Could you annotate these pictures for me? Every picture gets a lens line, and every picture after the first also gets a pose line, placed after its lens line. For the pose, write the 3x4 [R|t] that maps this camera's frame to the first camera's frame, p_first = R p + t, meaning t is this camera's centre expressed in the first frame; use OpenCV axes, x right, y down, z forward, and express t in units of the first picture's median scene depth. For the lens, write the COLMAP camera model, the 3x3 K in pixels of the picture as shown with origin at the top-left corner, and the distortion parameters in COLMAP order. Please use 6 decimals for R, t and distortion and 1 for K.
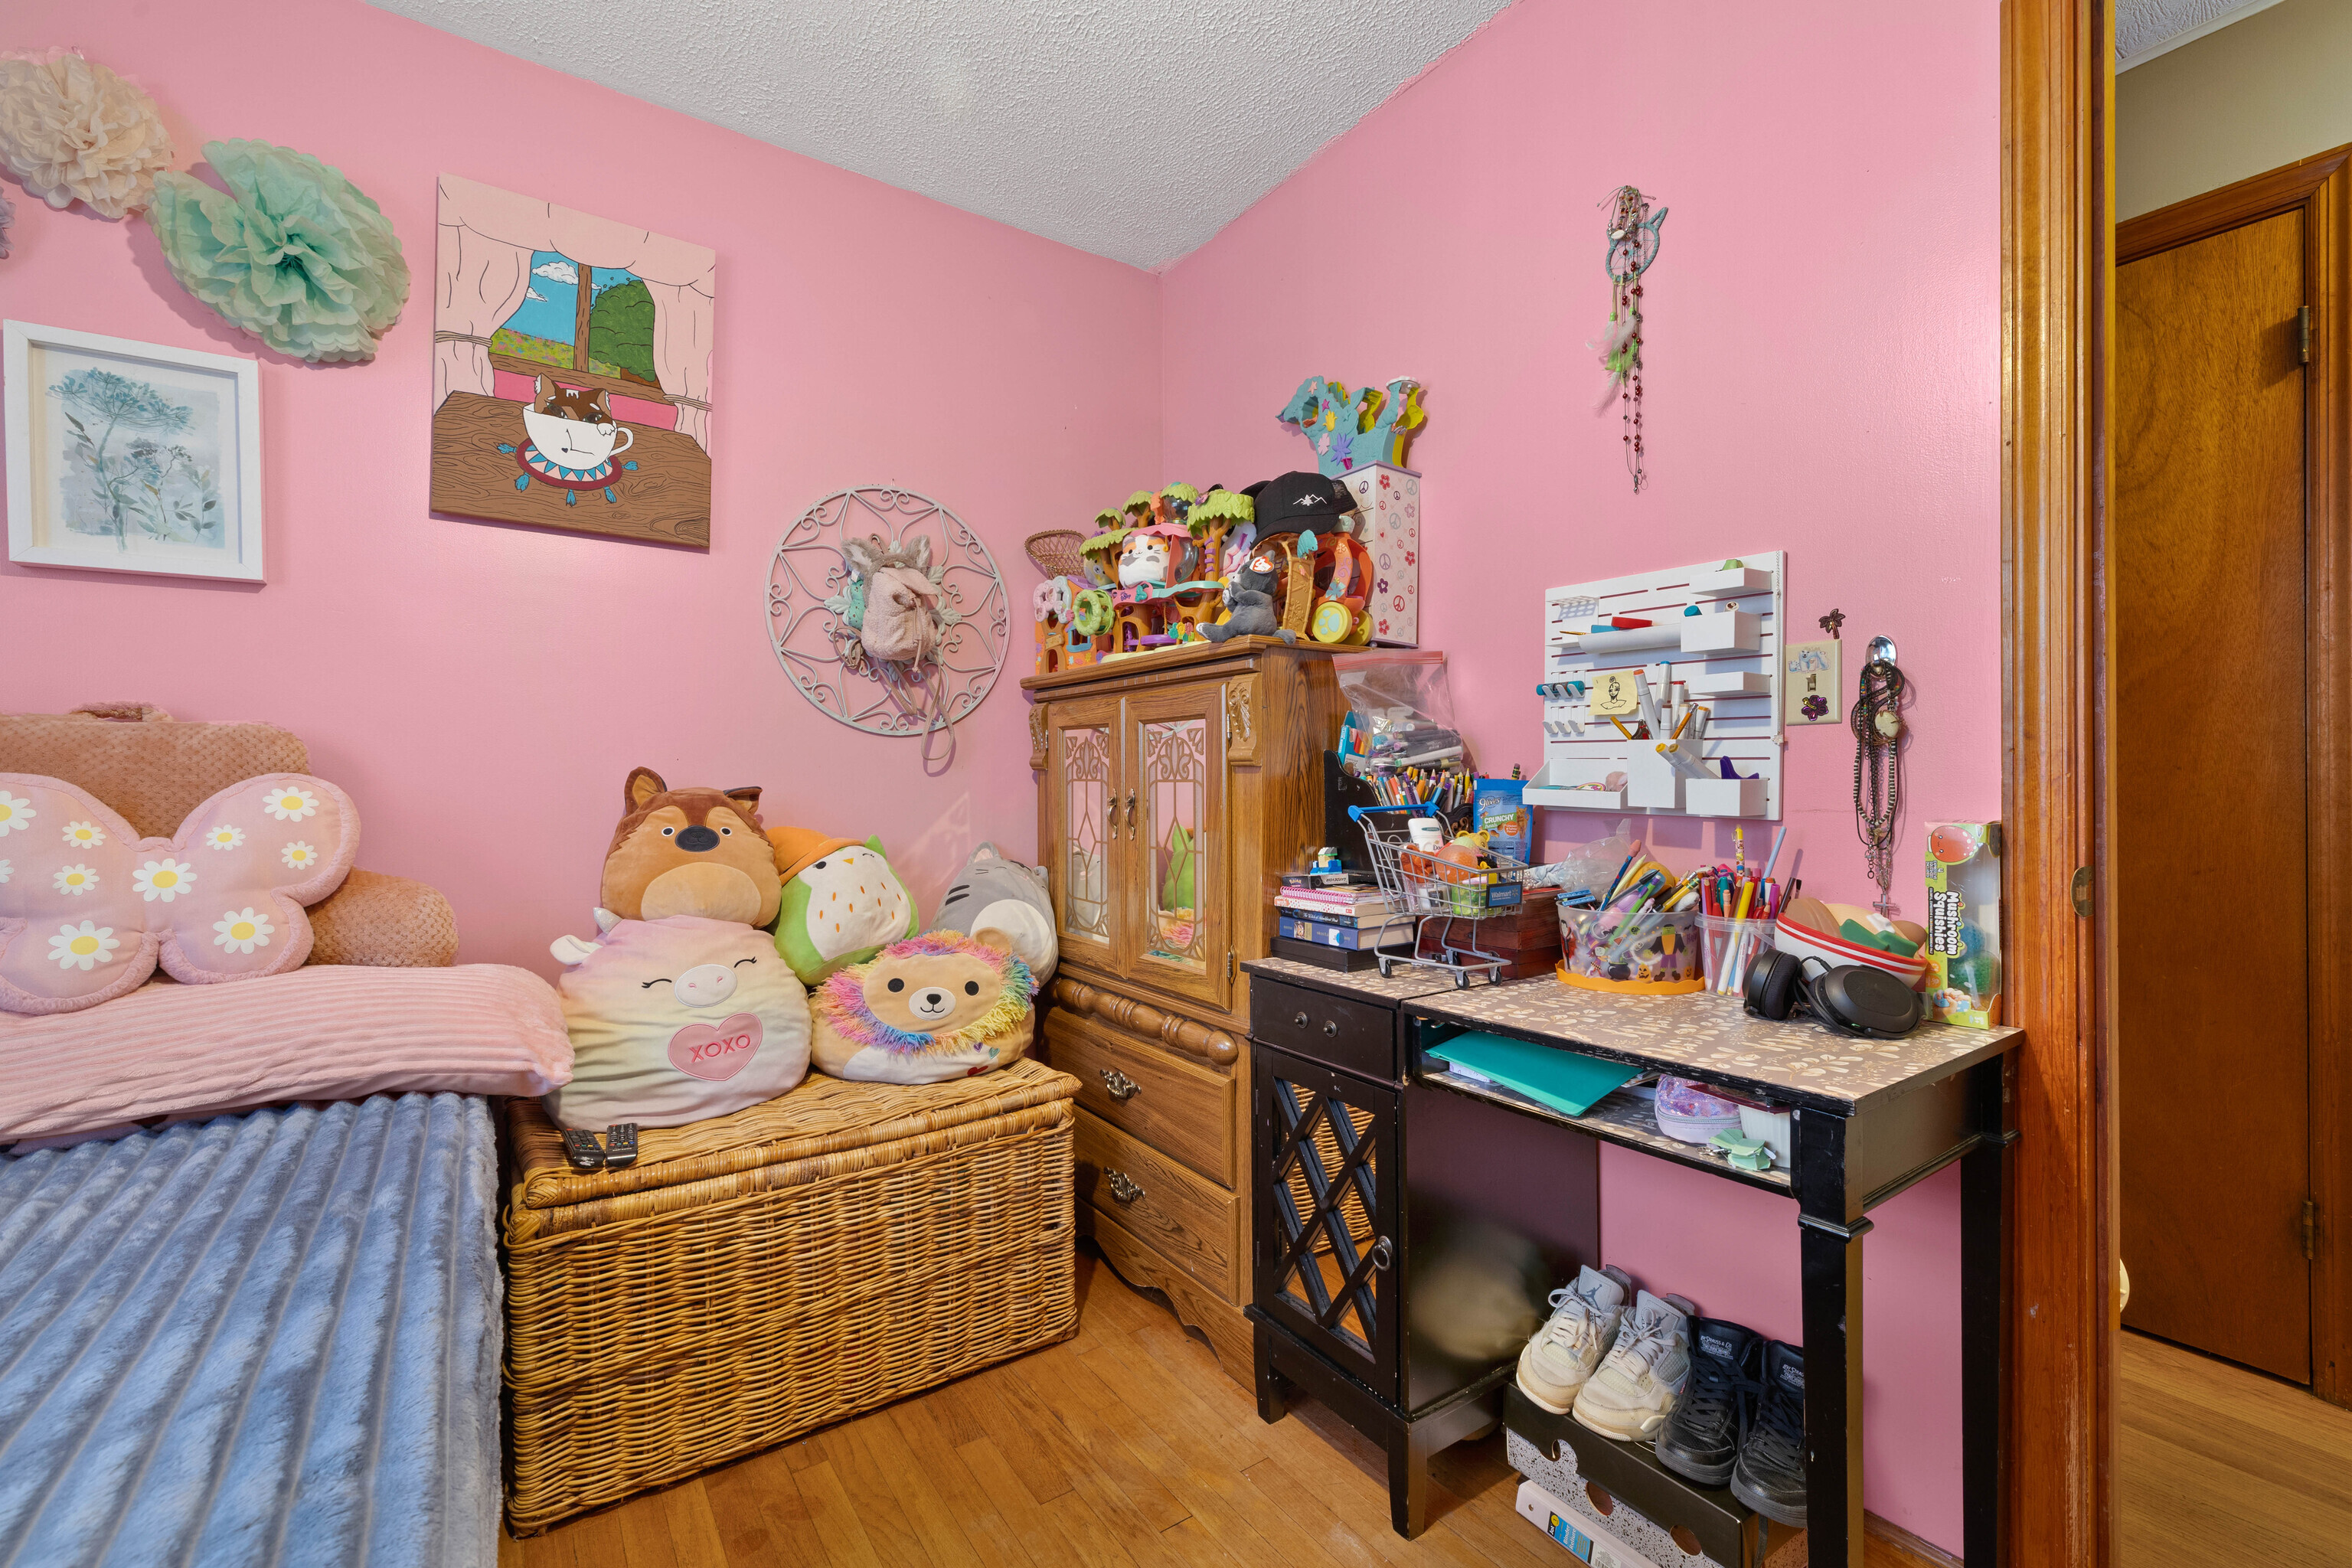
lens RADIAL K [[990.6, 0, 1166.0], [0, 990.6, 787.2], [0, 0, 1]] dist [-0.002357, -0.000162]
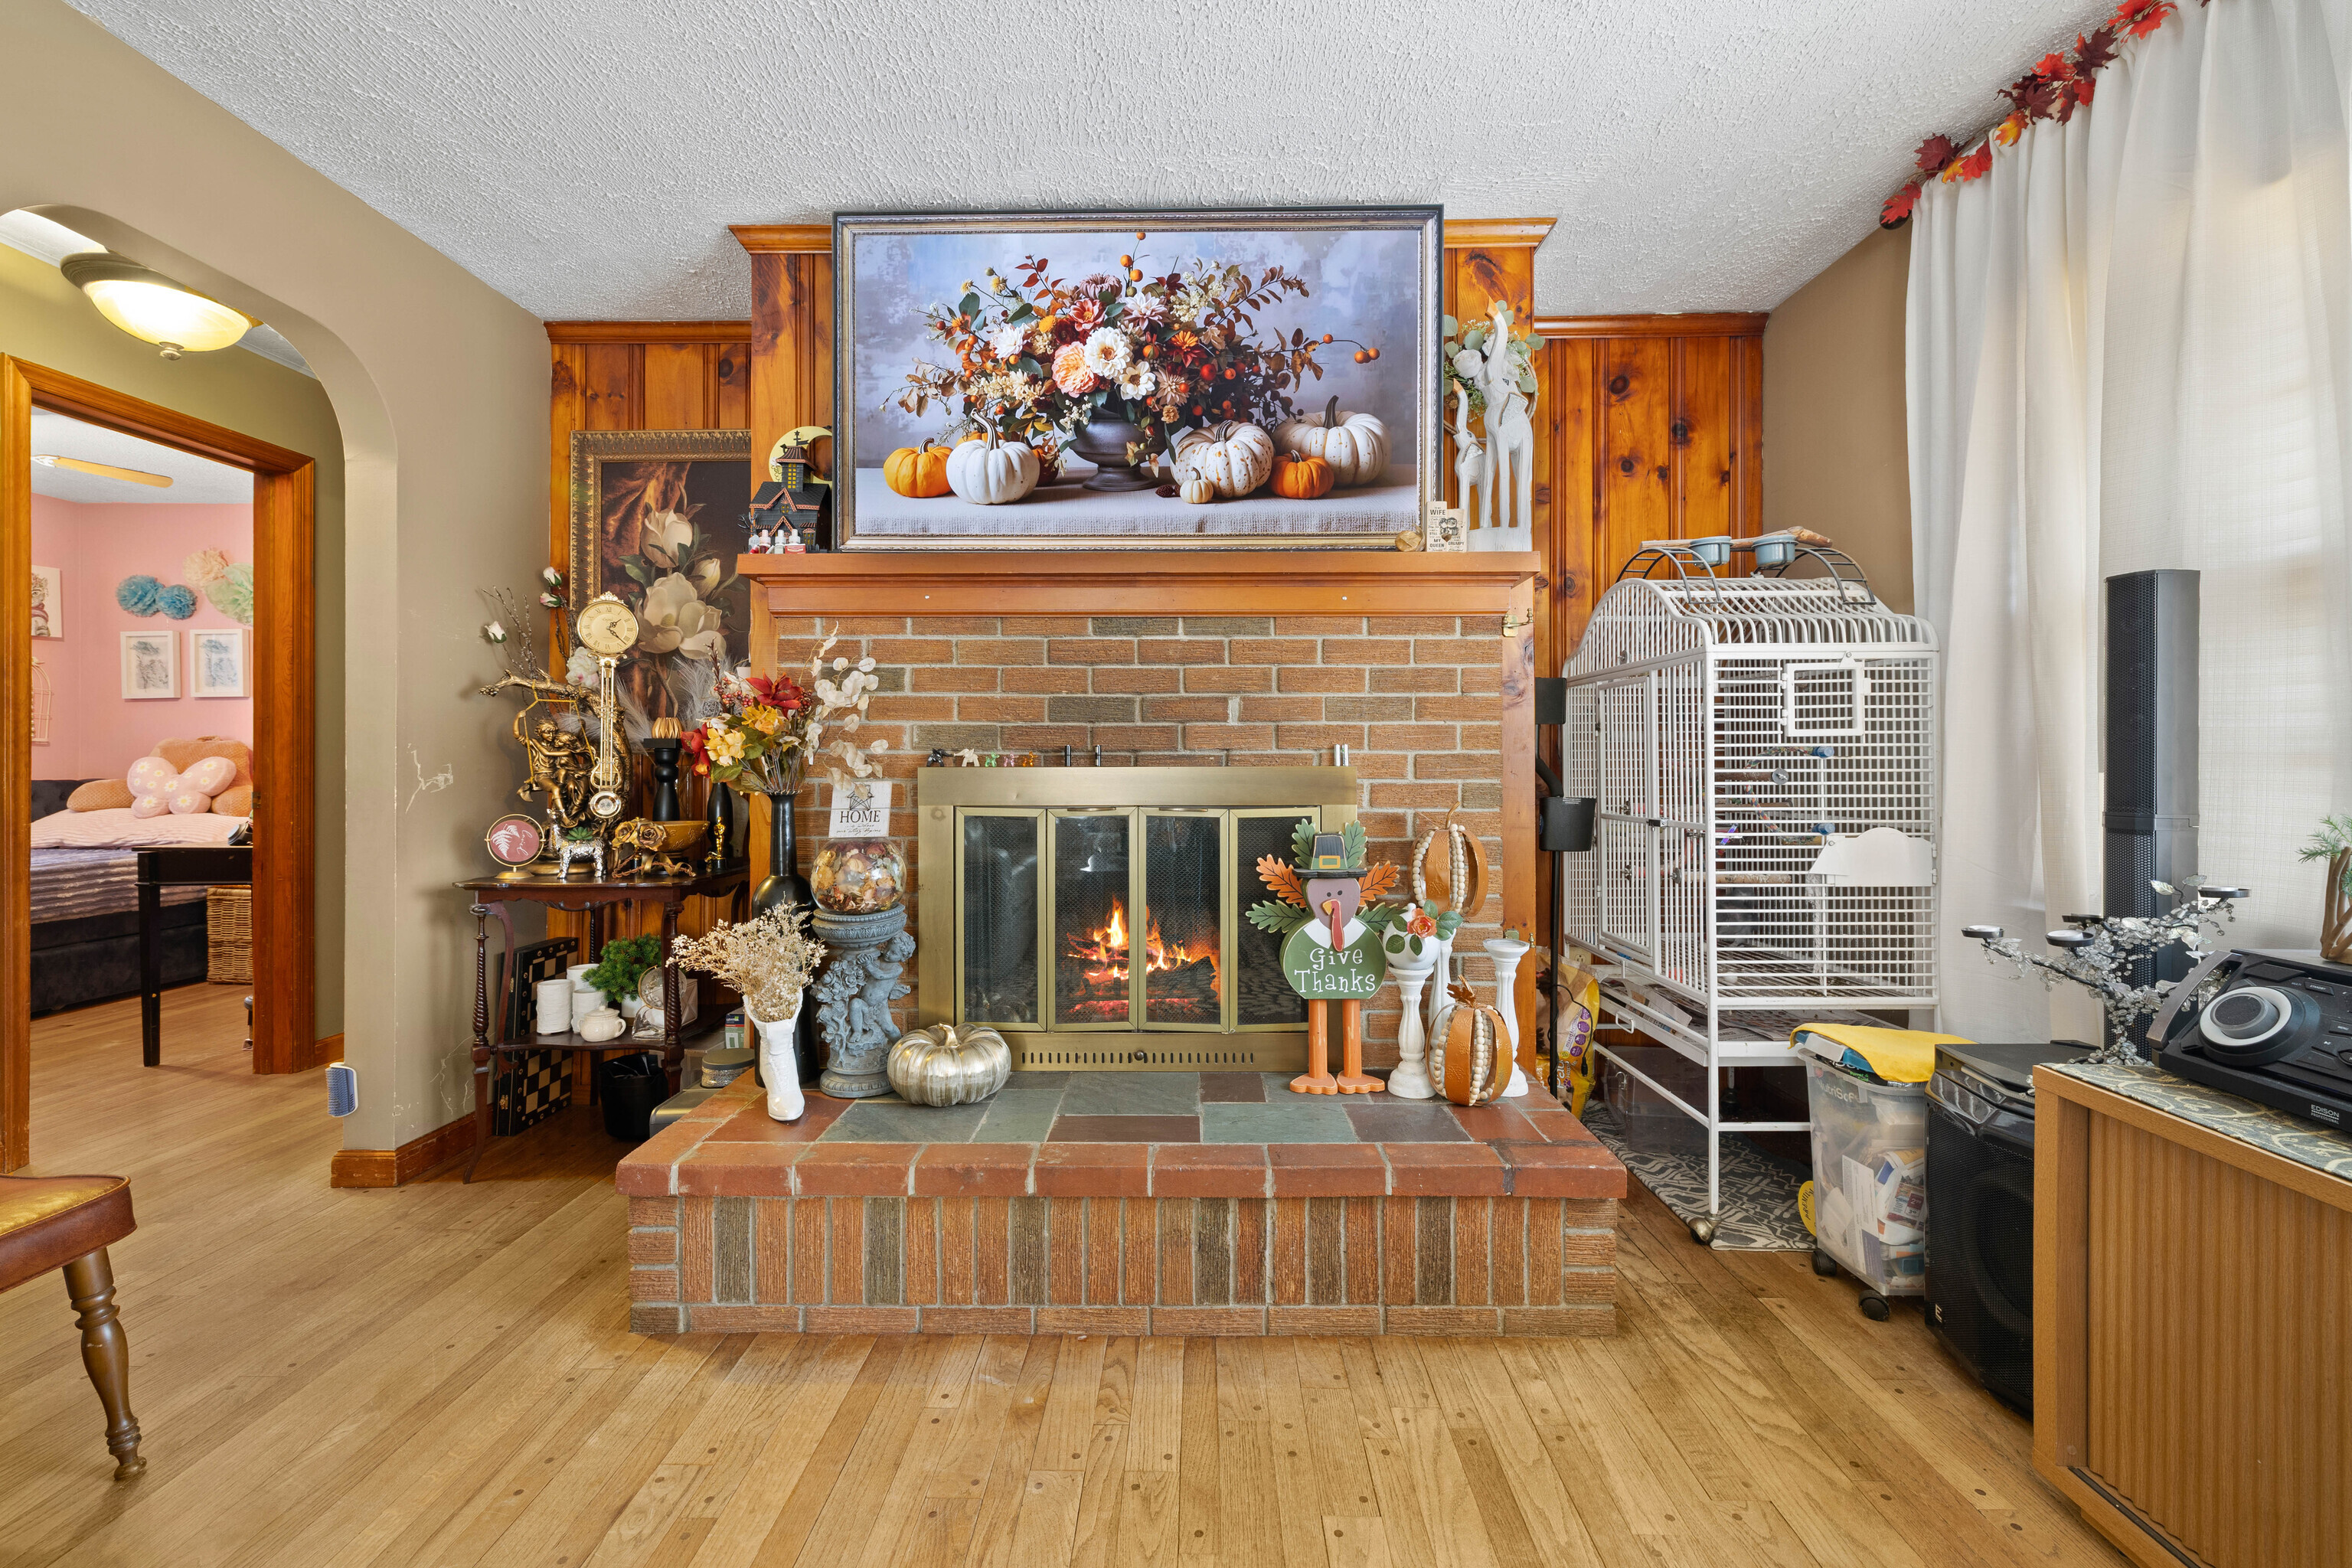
lens RADIAL K [[998.8, 0, 1169.3], [0, 998.8, 757.9], [0, 0, 1]] dist [0.000714, 0.000340]
pose [[0.807492, 0.001510, -0.589876, 3.114716], [-0.005031, 0.999978, -0.004327, -0.009789], [0.589857, 0.006462, 0.807482, 0.135558]]
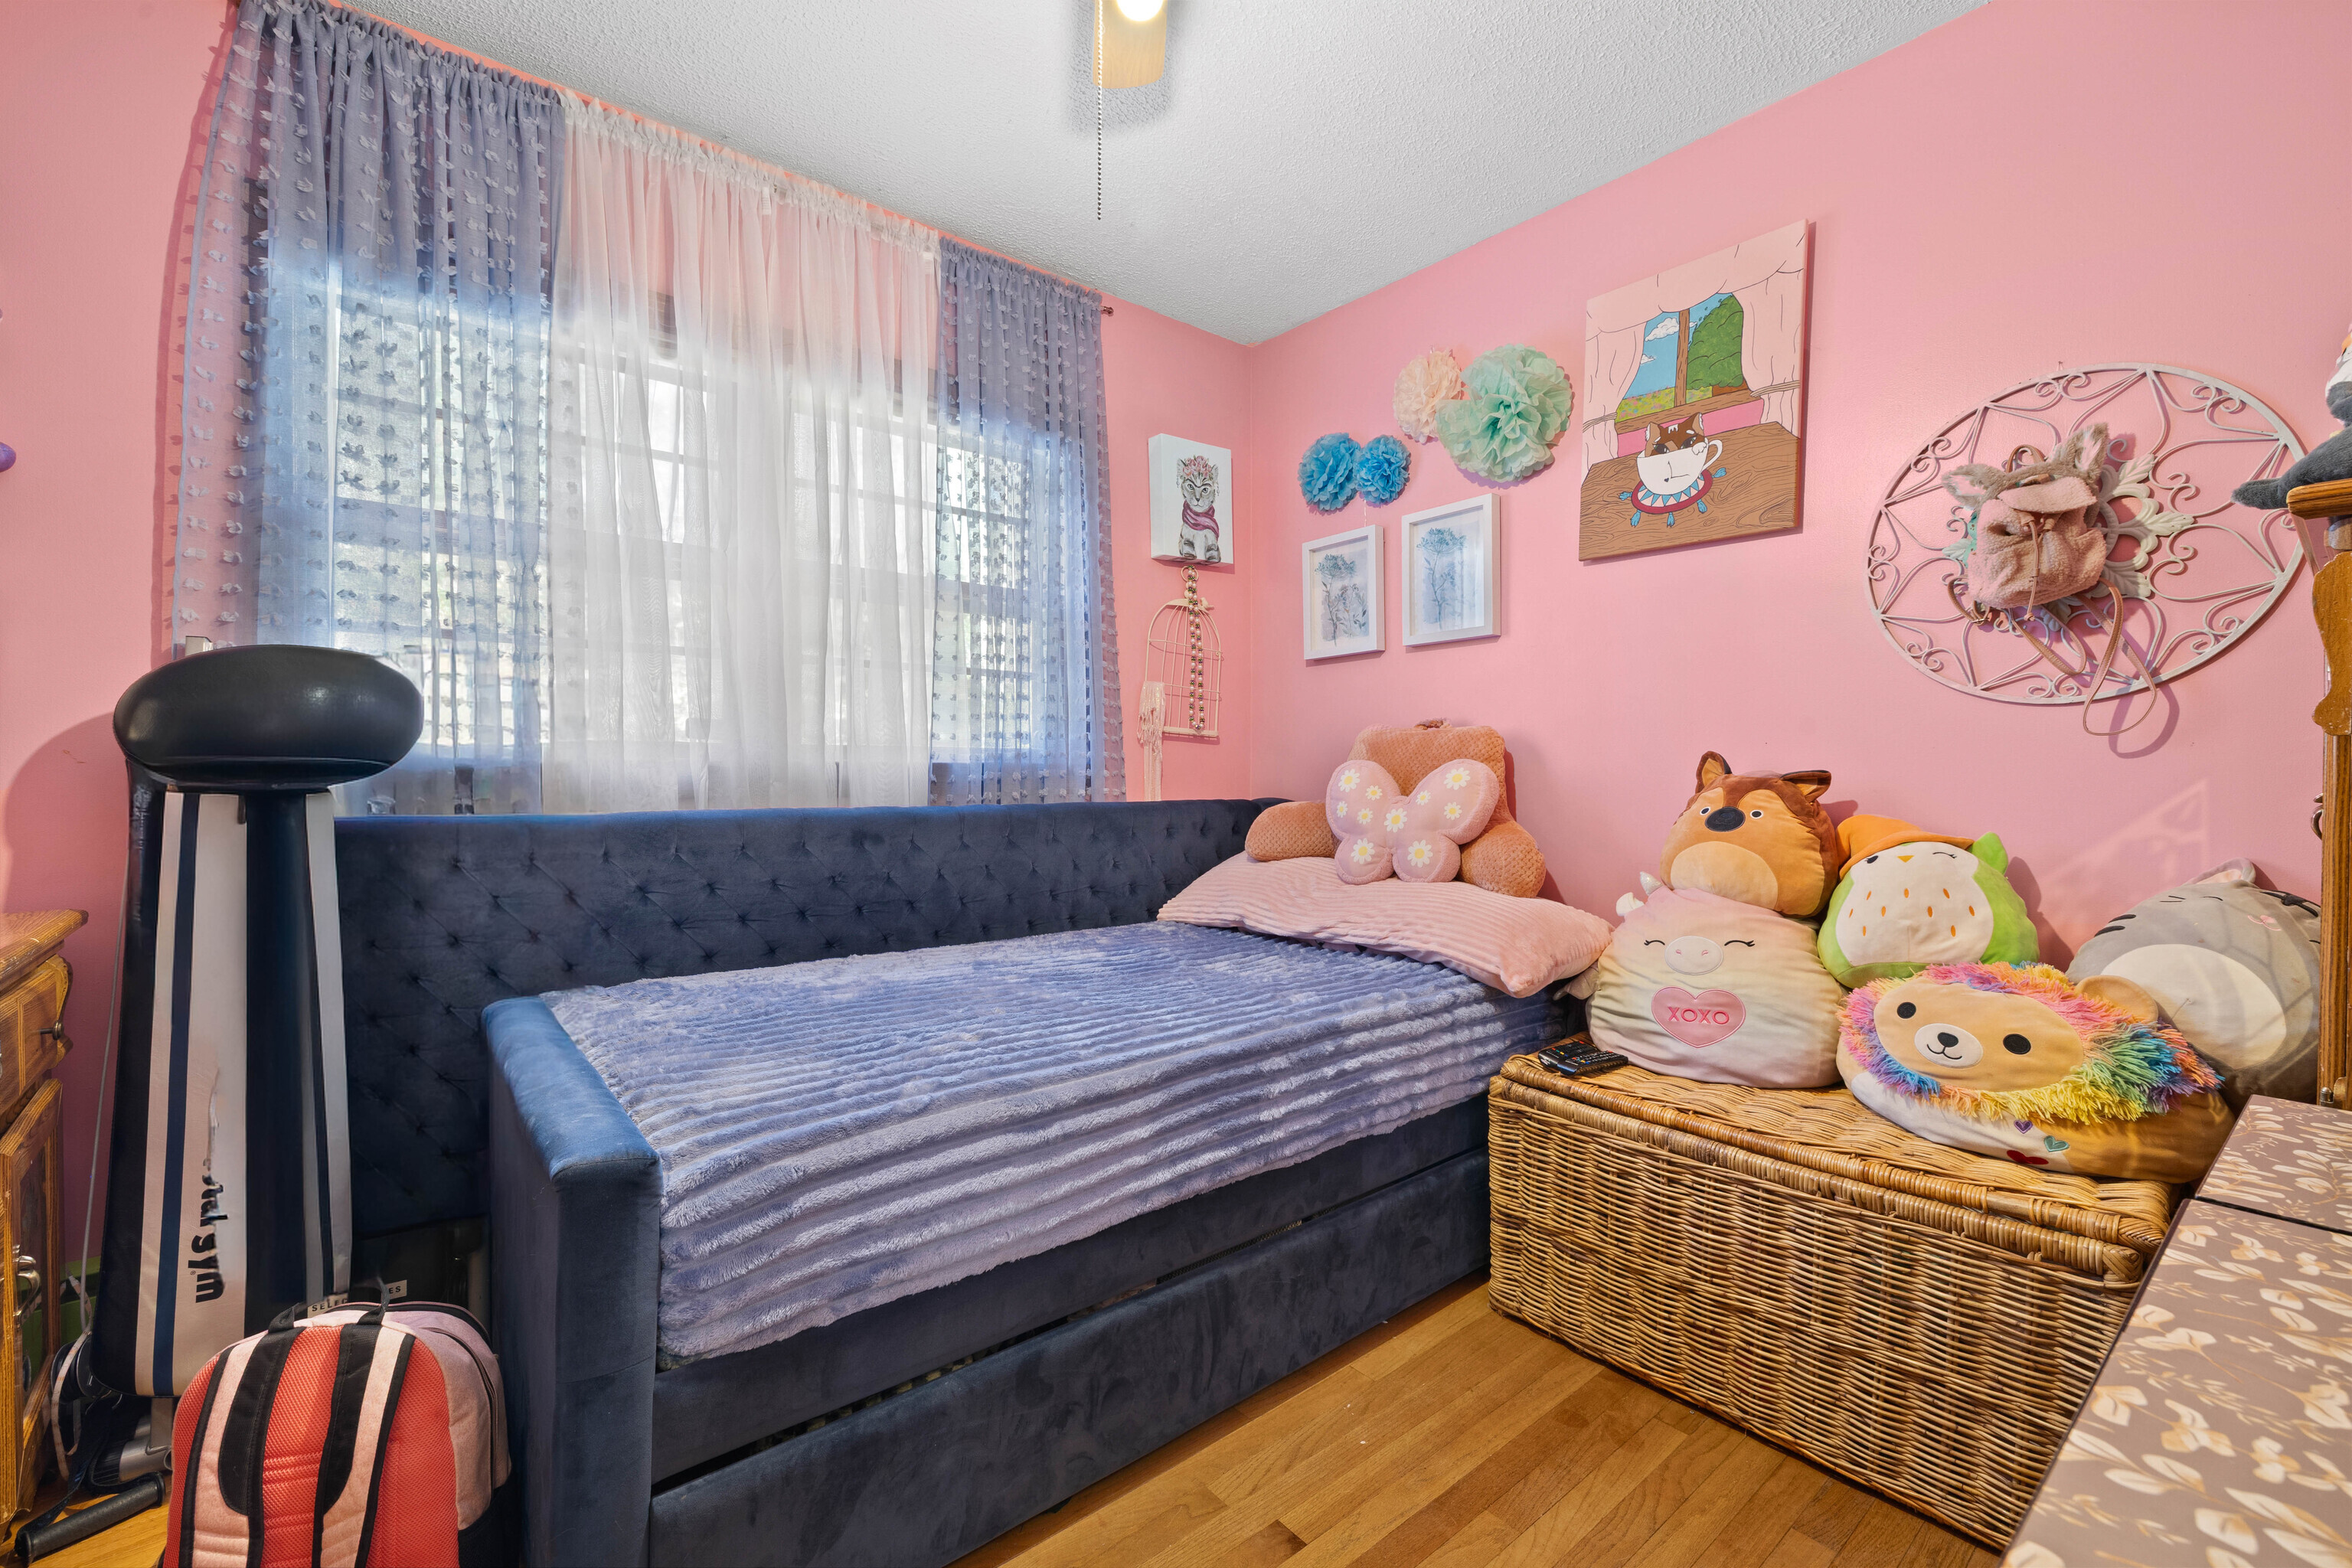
lens RADIAL K [[990.6, 0, 1166.0], [0, 990.6, 787.2], [0, 0, 1]] dist [-0.002357, -0.000162]
pose [[0.071478, 0.021937, -0.997201, 0.536915], [-0.007693, 0.999741, 0.021441, 0.000215], [0.997412, 0.006139, 0.071628, 0.341620]]
